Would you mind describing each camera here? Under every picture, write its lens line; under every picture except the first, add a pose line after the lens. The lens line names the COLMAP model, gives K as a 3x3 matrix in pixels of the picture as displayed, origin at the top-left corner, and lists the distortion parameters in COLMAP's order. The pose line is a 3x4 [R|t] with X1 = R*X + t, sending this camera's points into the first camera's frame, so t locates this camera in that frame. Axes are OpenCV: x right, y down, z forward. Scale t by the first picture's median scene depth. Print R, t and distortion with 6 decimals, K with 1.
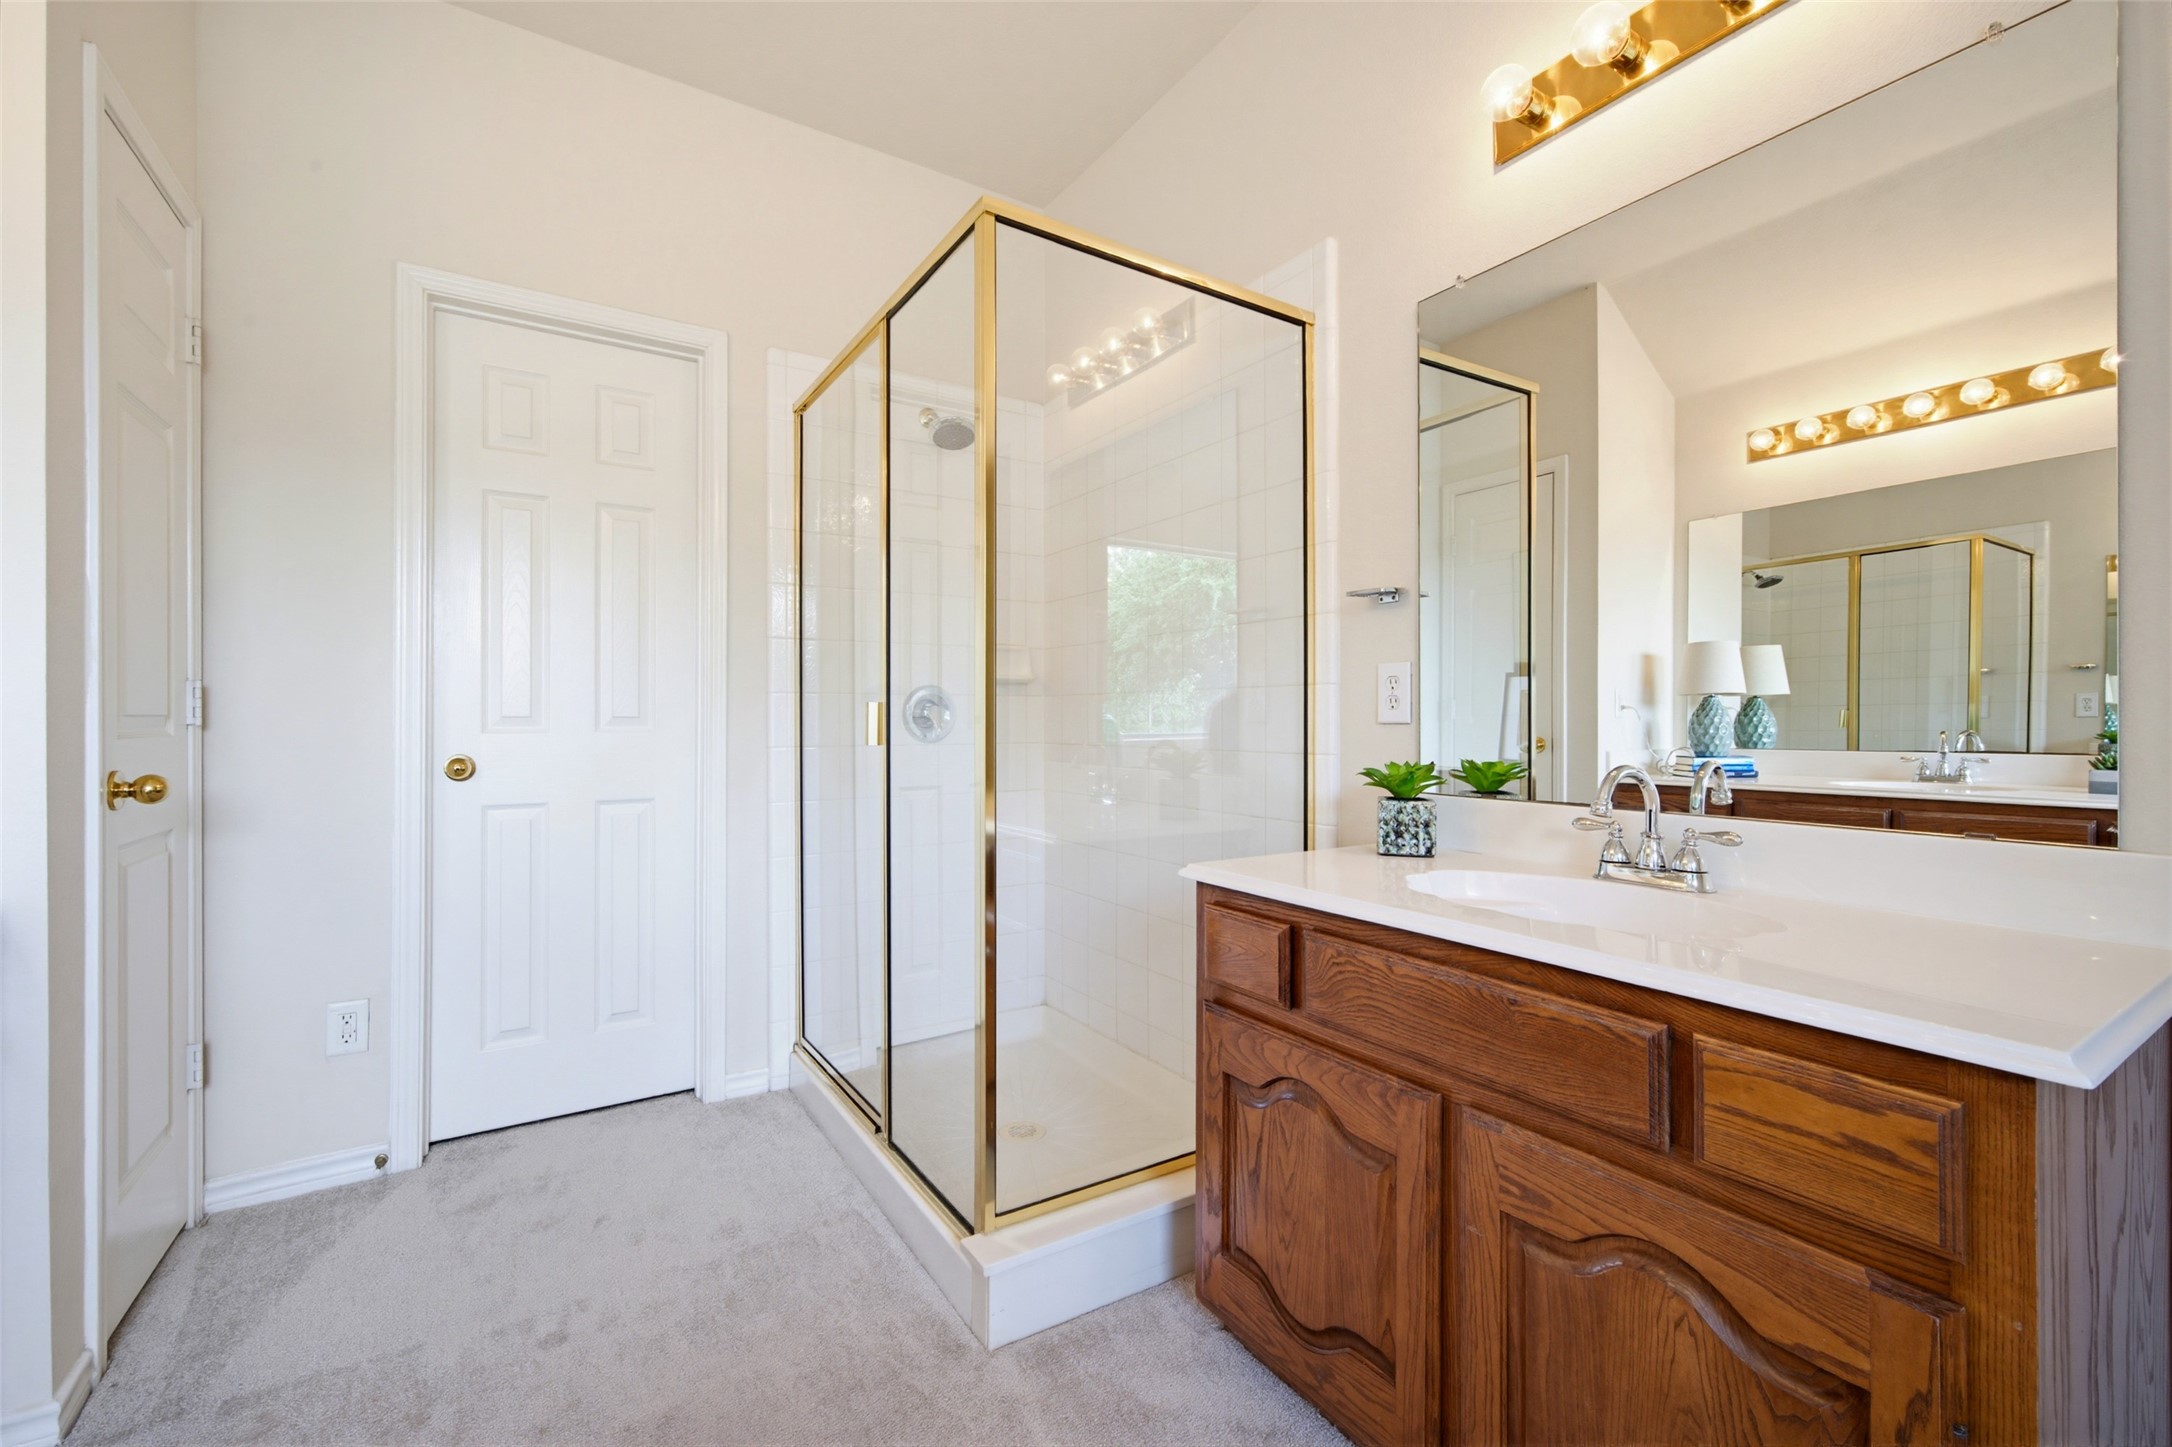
lens RADIAL K [[904.8, 0, 1086.0], [0, 904.8, 723.5], [0, 0, 1]] dist [0.001518, 0.000662]
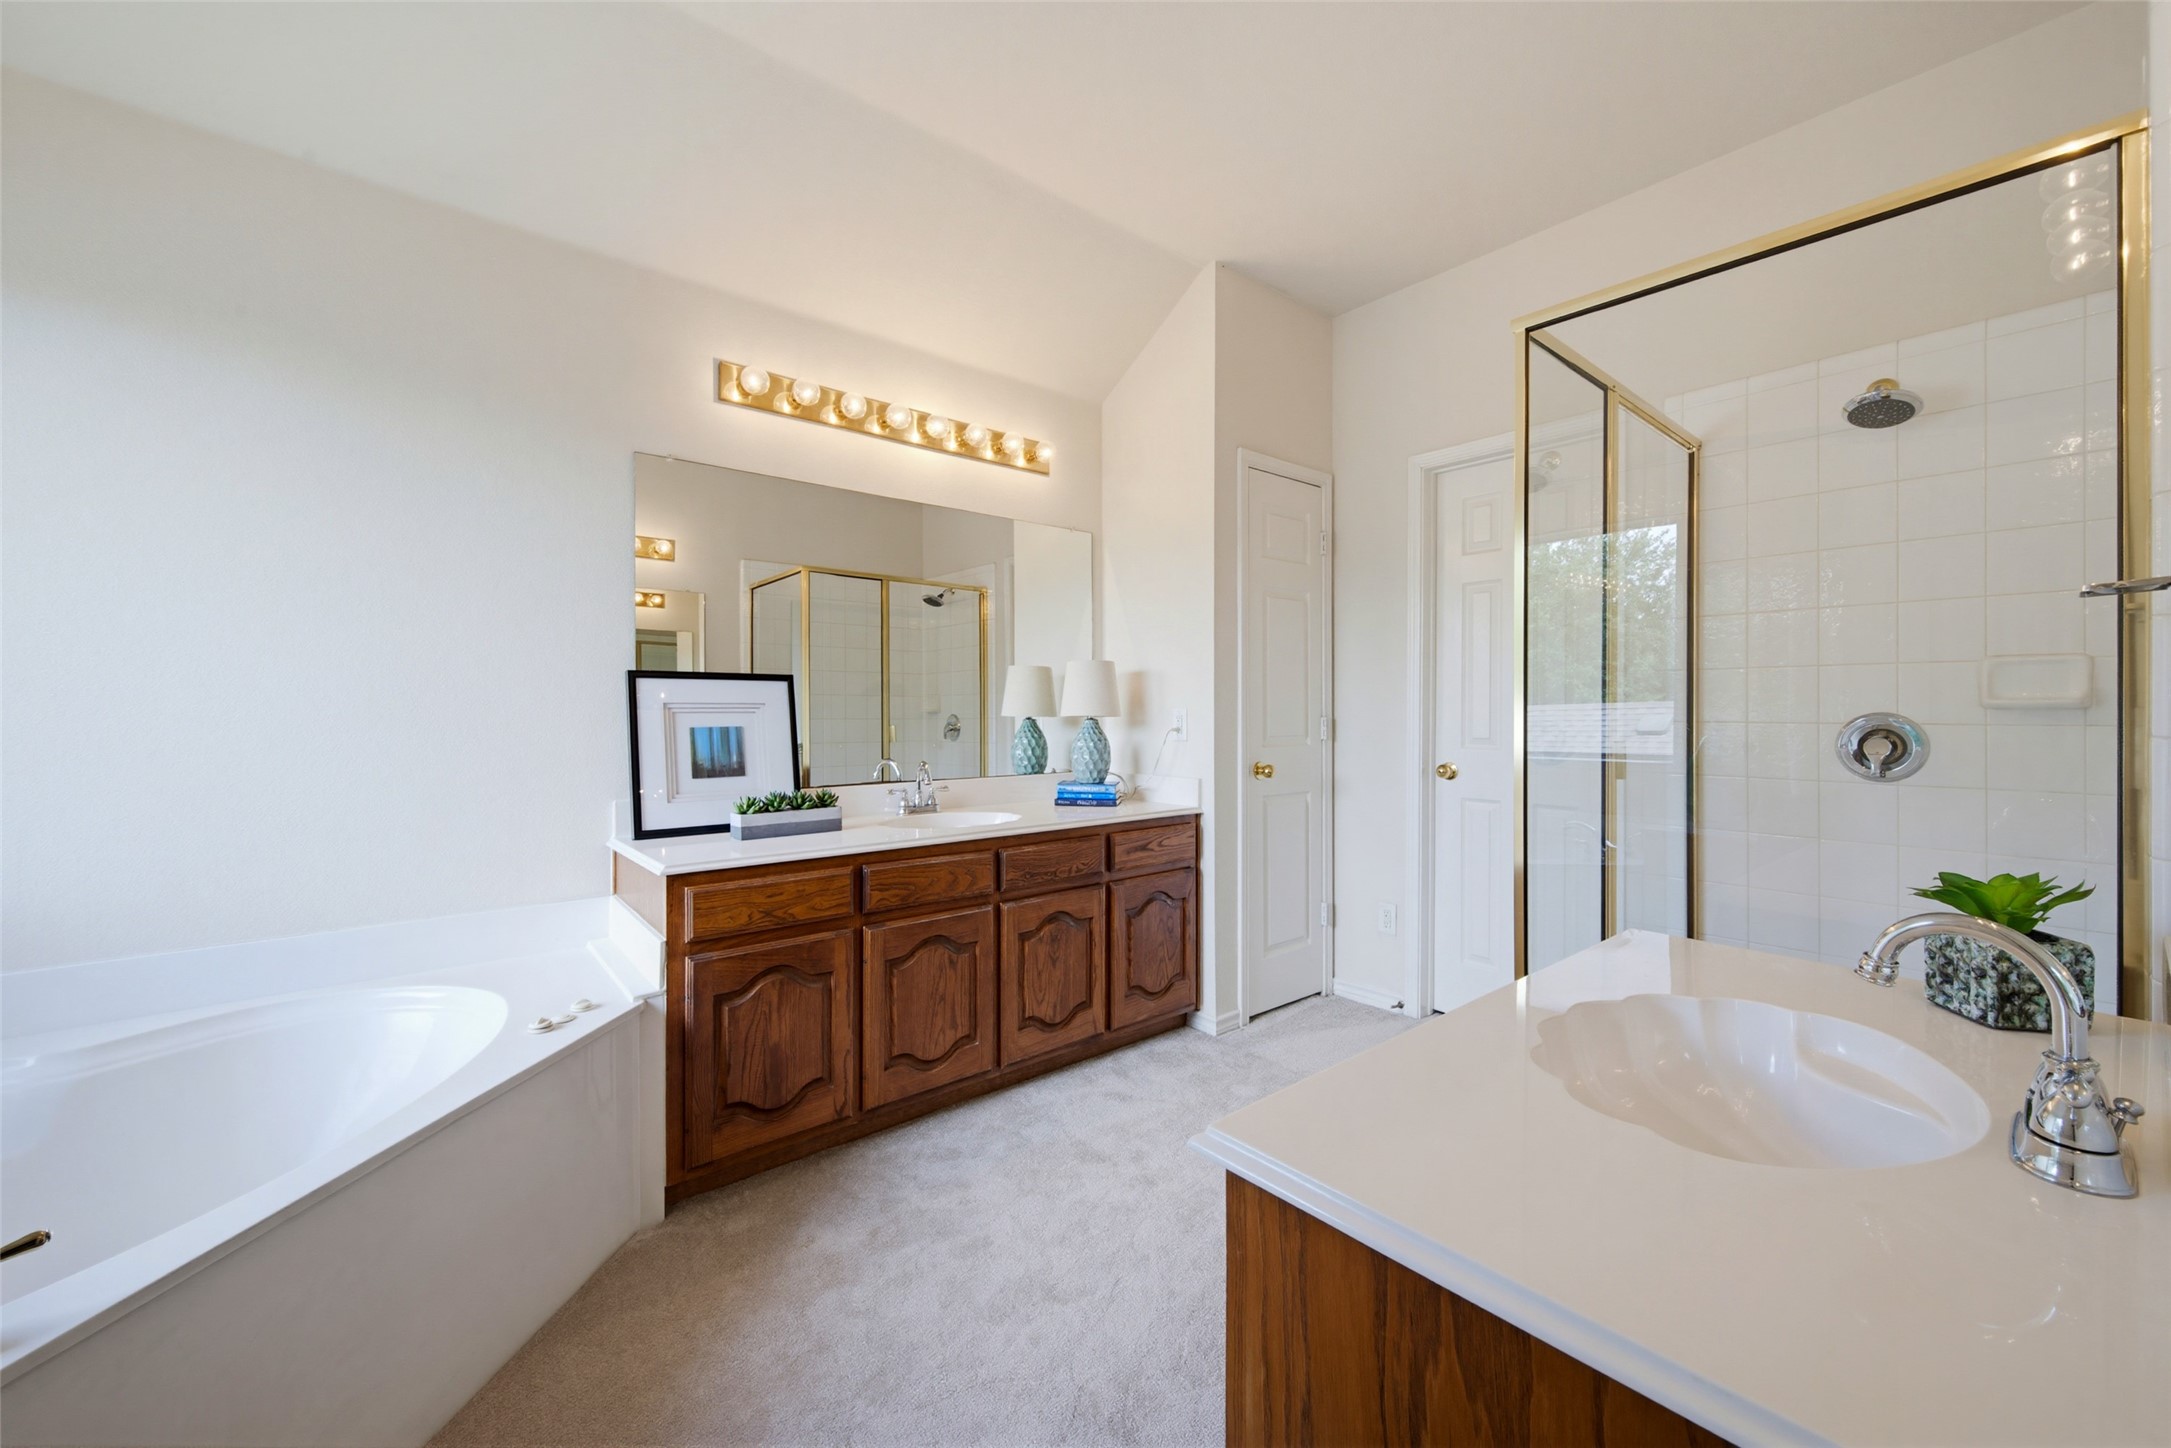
lens RADIAL K [[859.7, 0, 1078.4], [0, 859.7, 719.5], [0, 0, 1]] dist [0.000266, 0.000009]
pose [[0.104271, 0.012444, -0.994471, 0.871606], [-0.008561, 0.999896, 0.011614, -0.064969], [0.994512, 0.007303, 0.104367, 0.296813]]
